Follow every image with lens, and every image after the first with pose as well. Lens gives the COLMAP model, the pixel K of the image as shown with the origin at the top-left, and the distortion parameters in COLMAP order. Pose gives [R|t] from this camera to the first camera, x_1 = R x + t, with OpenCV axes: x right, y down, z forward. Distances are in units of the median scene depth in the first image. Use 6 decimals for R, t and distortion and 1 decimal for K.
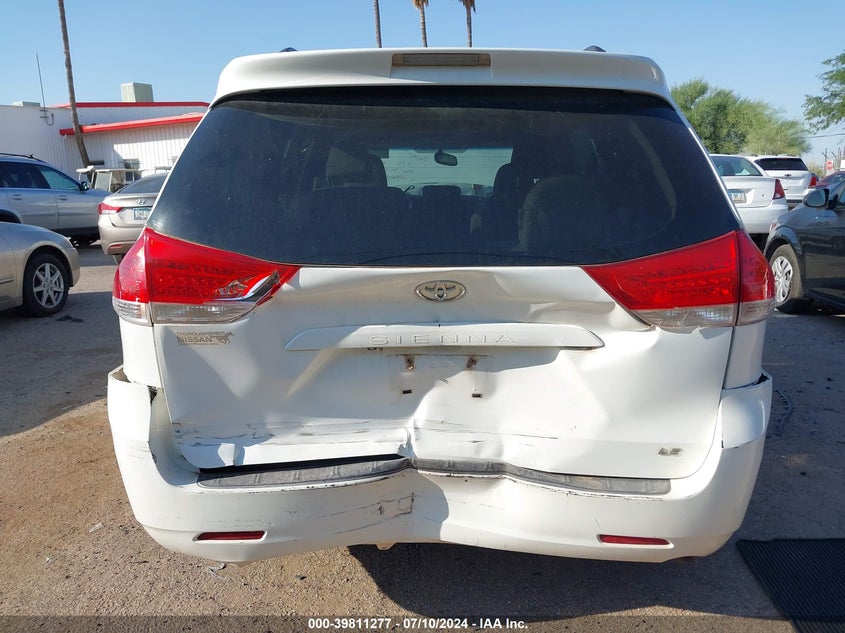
lens RADIAL K [[620.3, 0, 424.1], [0, 620.3, 310.8], [0, 0, 1]] dist [-0.002471, -0.021534]
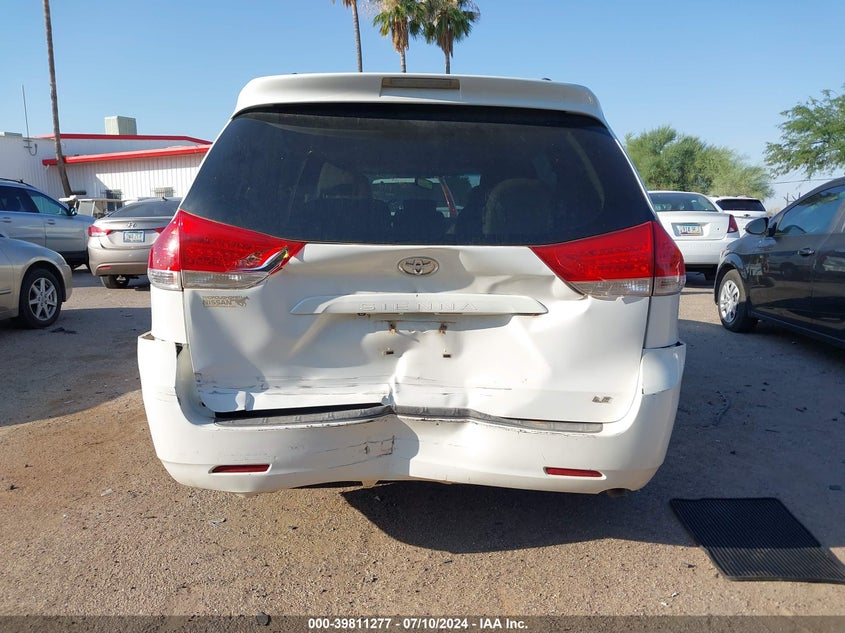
lens RADIAL K [[620.3, 0, 422.3], [0, 620.3, 318.5], [0, 0, 1]] dist [-0.002471, -0.021534]
pose [[0.999320, 0.012922, 0.034524, -0.006271], [-0.011178, 0.998675, -0.050233, 0.126280], [-0.035127, 0.049813, 0.998141, -0.218950]]
